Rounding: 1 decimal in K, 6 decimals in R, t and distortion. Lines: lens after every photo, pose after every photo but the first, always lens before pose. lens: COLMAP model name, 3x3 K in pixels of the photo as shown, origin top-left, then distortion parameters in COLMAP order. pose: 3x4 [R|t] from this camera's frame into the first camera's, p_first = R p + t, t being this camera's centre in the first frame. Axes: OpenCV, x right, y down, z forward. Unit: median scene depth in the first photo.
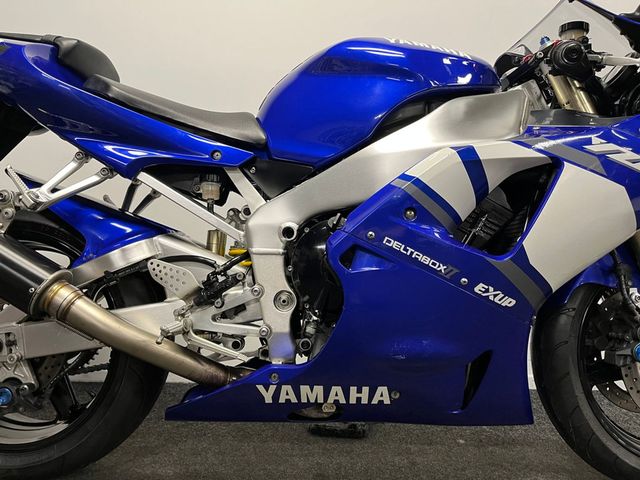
lens RADIAL K [[490.6, 0, 329.6], [0, 490.6, 241.6], [0, 0, 1]] dist [0.060938, -0.078899]
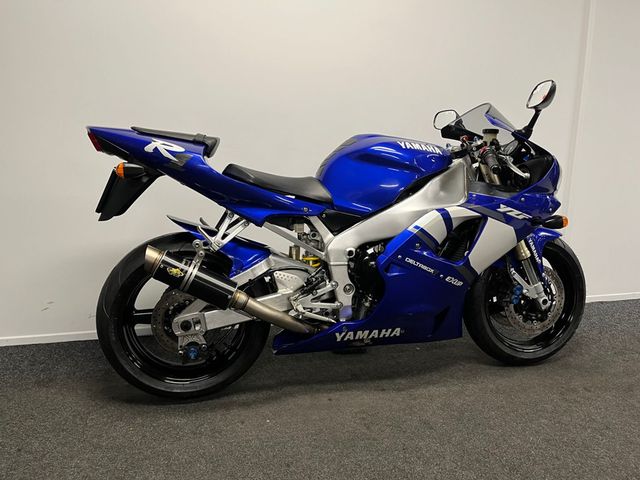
lens RADIAL K [[490.6, 0, 330.9], [0, 490.6, 246.9], [0, 0, 1]] dist [0.060938, -0.078899]
pose [[0.971012, -0.055560, 0.232485, -0.582764], [0.013279, 0.983648, 0.179614, -0.374911], [-0.238662, -0.171320, 0.955871, -0.747706]]
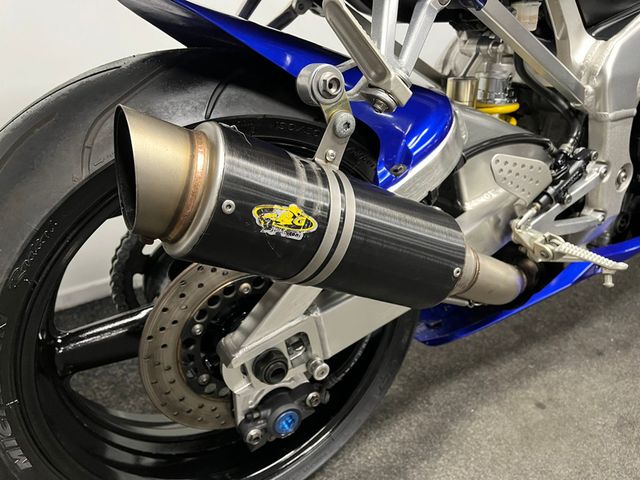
lens RADIAL K [[490.6, 0, 320.1], [0, 490.6, 239.1], [0, 0, 1]] dist [0.060938, -0.078899]
pose [[0.853747, -0.272274, 0.443828, -0.847635], [0.040839, 0.884776, 0.464224, -0.162217], [-0.519084, -0.378204, 0.766494, 0.618749]]
